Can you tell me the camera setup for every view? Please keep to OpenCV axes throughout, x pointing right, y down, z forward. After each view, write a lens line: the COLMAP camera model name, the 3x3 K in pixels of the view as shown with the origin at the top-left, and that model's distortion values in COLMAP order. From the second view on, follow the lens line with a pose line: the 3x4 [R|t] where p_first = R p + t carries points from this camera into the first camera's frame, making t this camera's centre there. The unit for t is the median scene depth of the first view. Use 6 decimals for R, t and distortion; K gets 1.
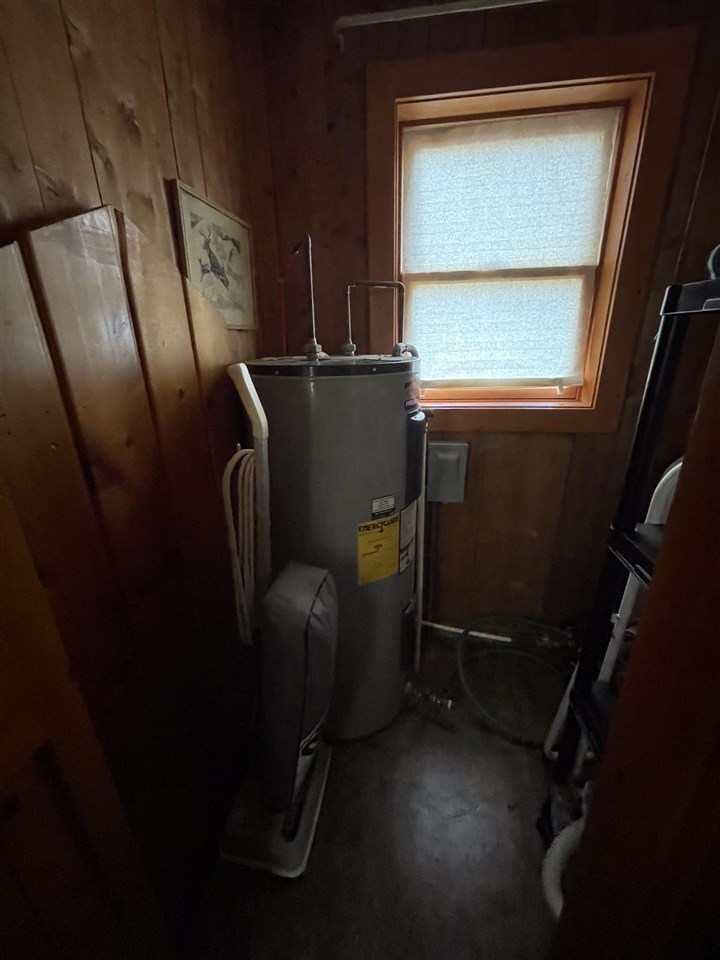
lens RADIAL K [[386.3, 0, 360.1], [0, 386.3, 476.4], [0, 0, 1]] dist [-0.003628, 0.000937]
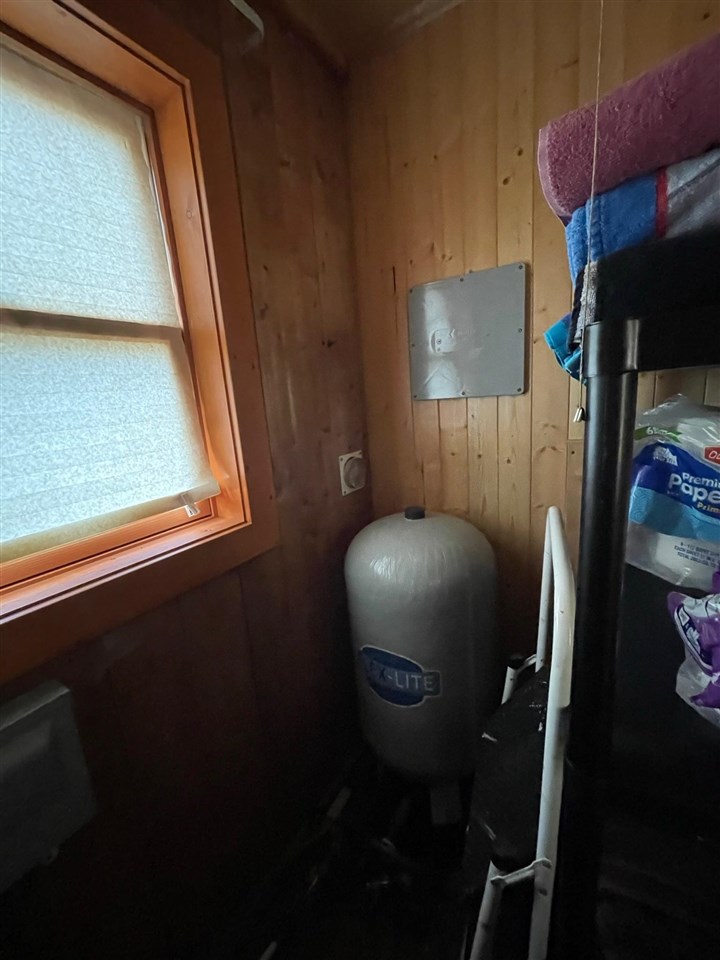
lens RADIAL K [[386.3, 0, 356.4], [0, 386.3, 474.7], [0, 0, 1]] dist [-0.003628, 0.000937]
pose [[0.408944, -0.189232, 0.892724, 0.081853], [0.376505, 0.926108, 0.023837, -0.198491], [-0.831270, 0.326367, 0.449973, 0.495488]]
